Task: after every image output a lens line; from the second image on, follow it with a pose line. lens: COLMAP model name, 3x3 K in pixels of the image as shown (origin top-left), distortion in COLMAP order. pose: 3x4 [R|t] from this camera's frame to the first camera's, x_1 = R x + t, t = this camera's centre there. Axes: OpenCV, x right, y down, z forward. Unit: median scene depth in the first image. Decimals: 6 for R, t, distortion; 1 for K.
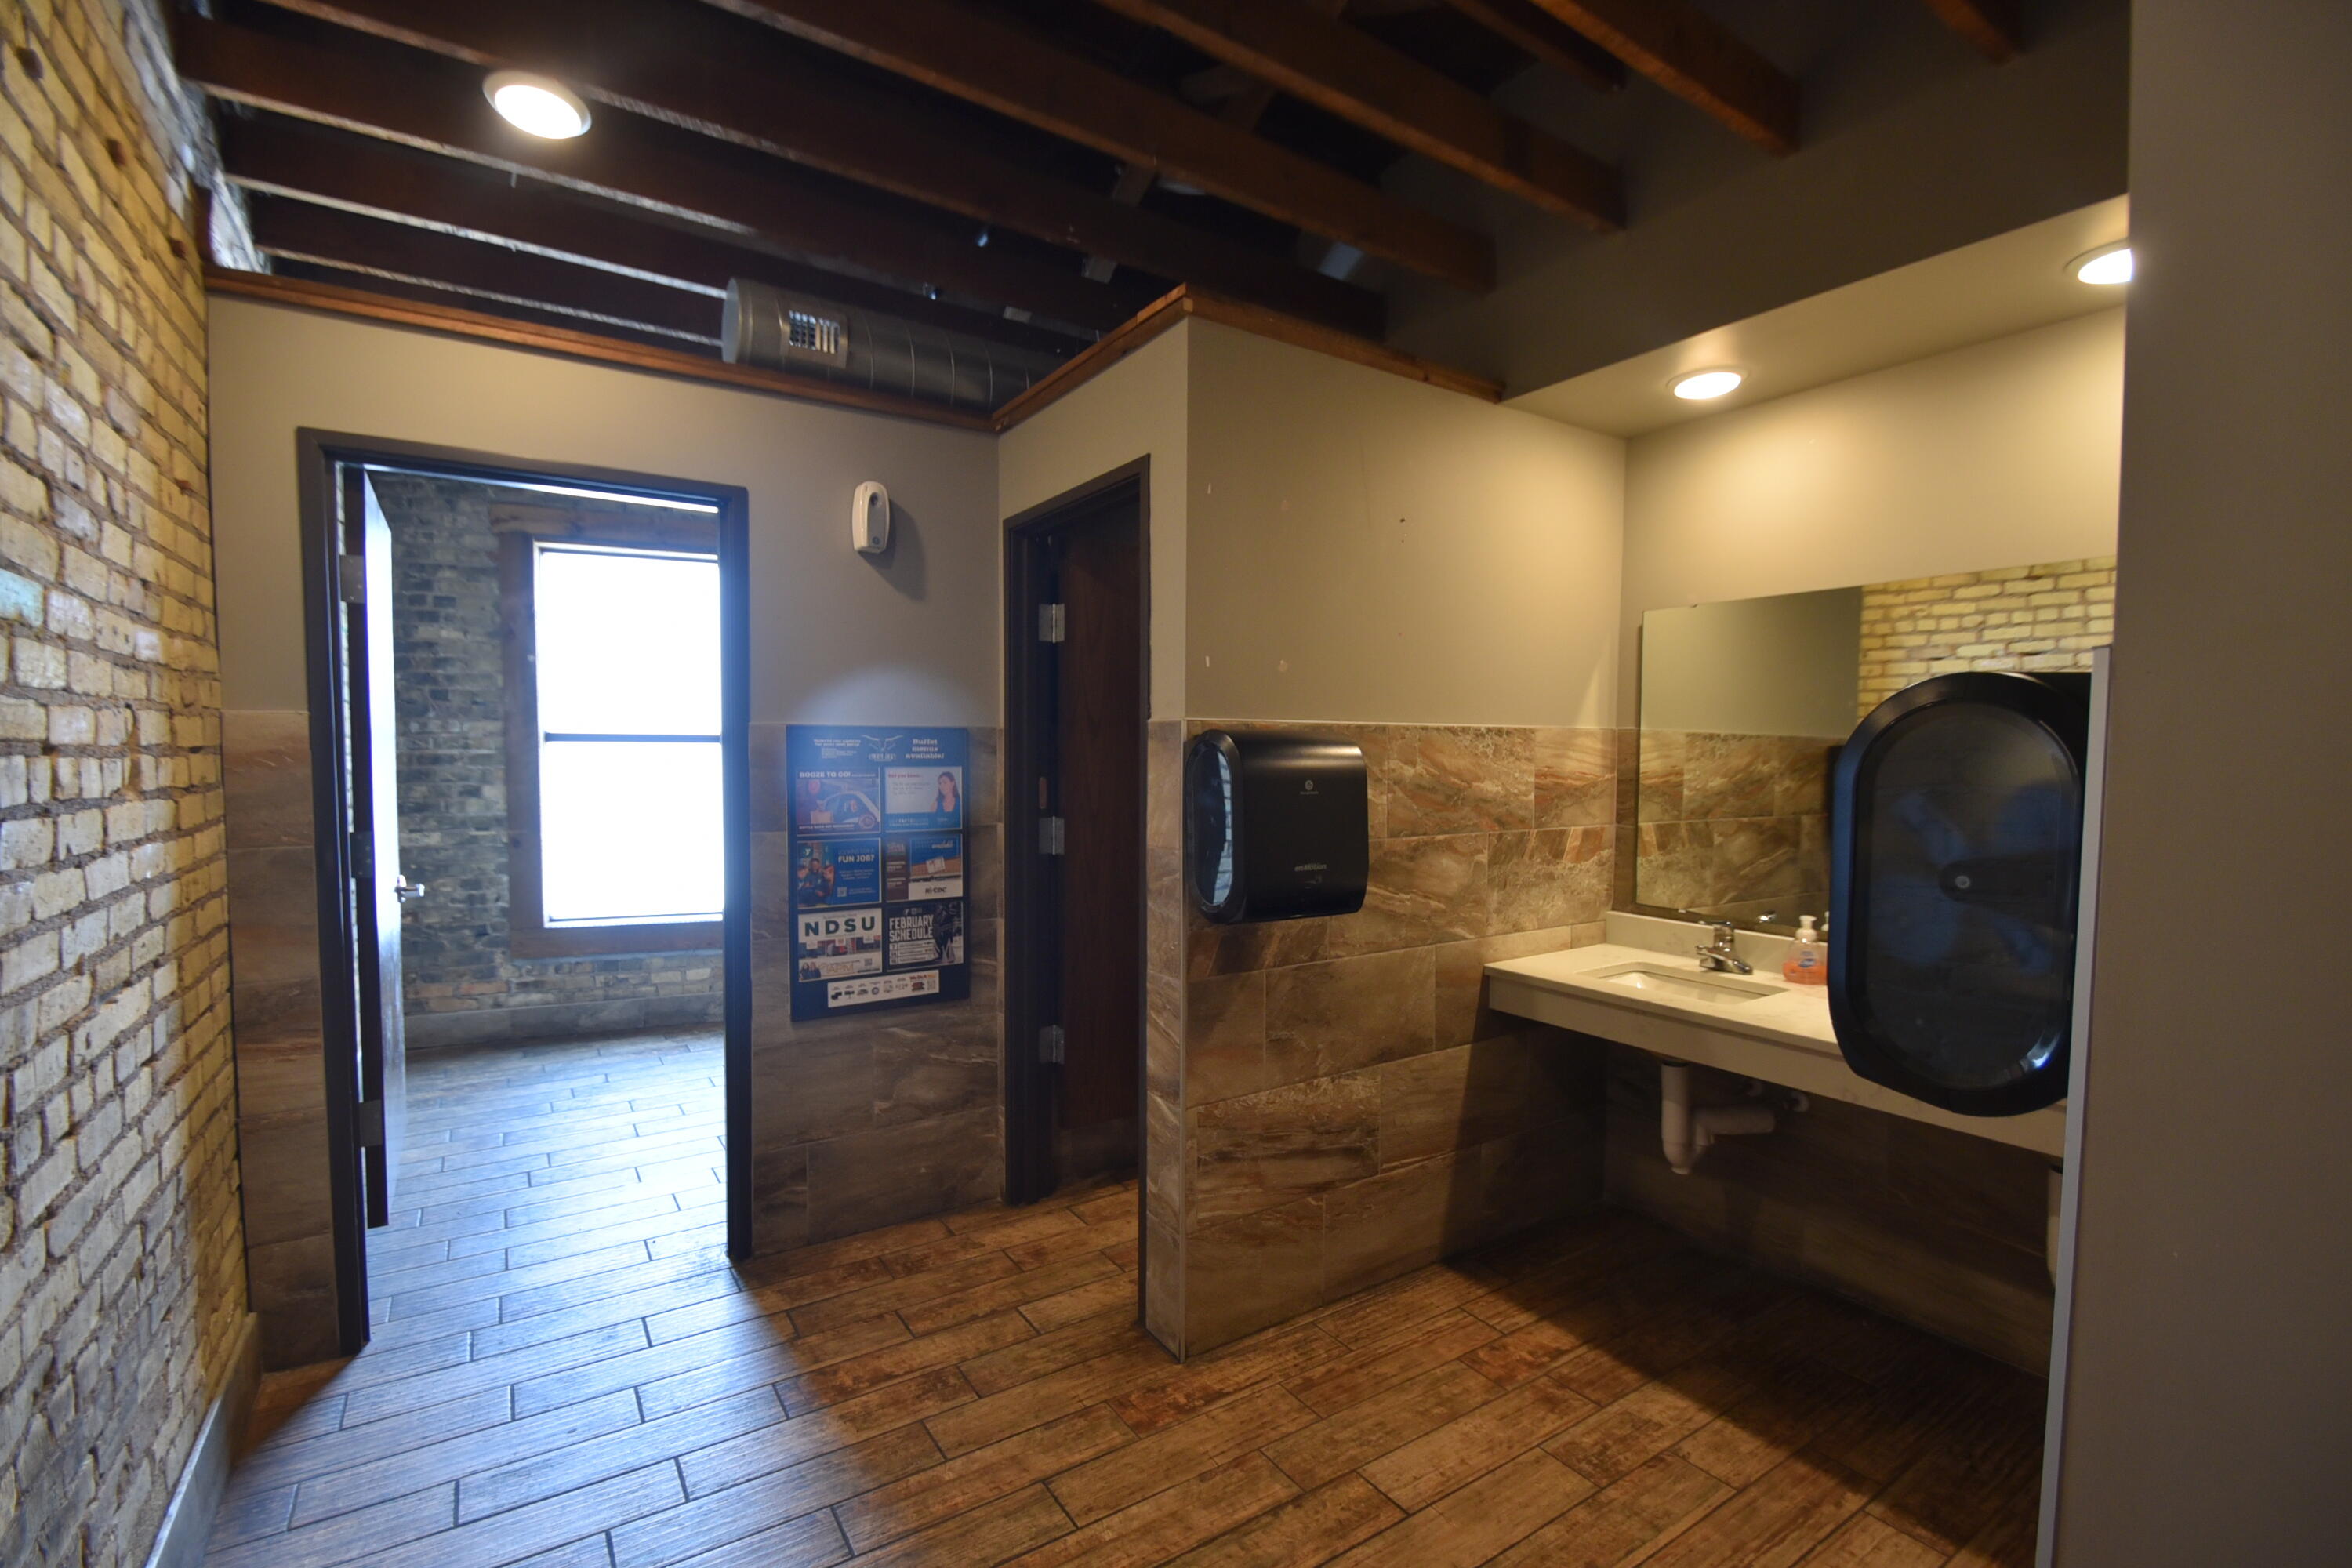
lens RADIAL K [[1021.5, 0, 1176.0], [0, 1021.5, 784.0], [0, 0, 1]] dist [-0.026695, -0.000106]
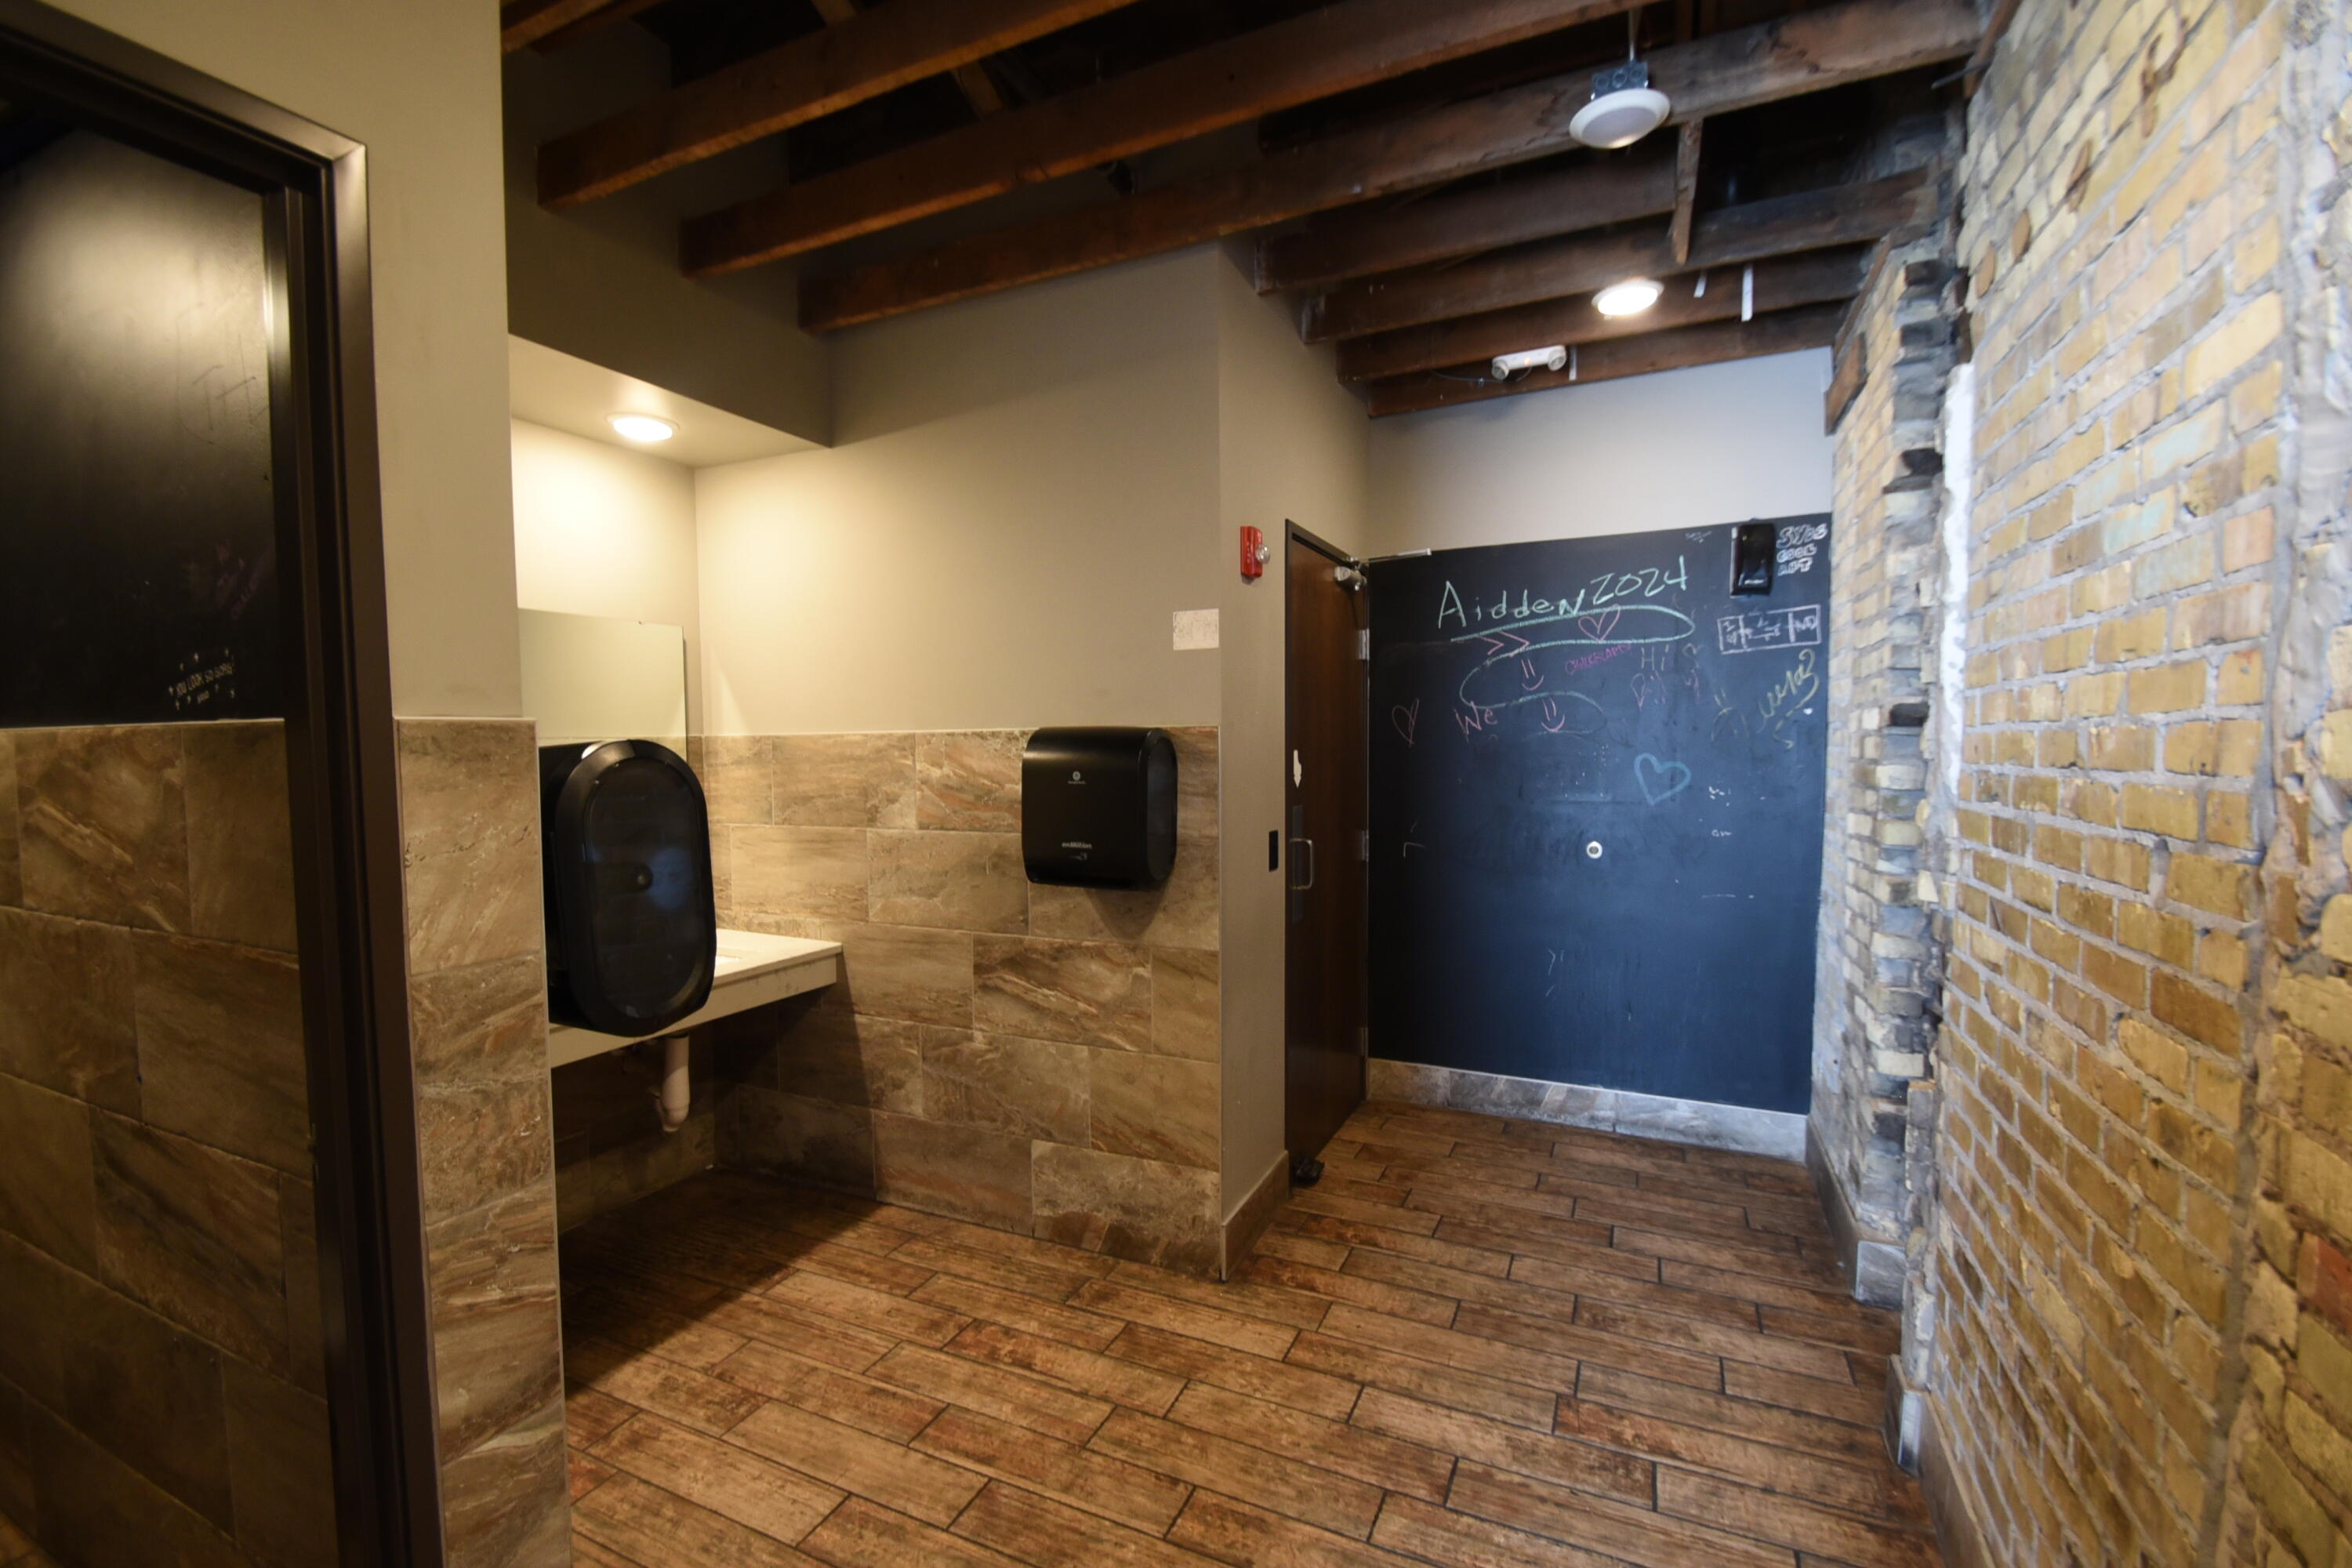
lens RADIAL K [[1021.5, 0, 1176.0], [0, 1021.5, 784.0], [0, 0, 1]] dist [-0.026695, -0.000106]
pose [[-0.519351, -0.049320, 0.853137, -0.665540], [0.032554, 0.996467, 0.077423, -0.059801], [-0.853941, 0.067983, -0.515910, 1.011301]]
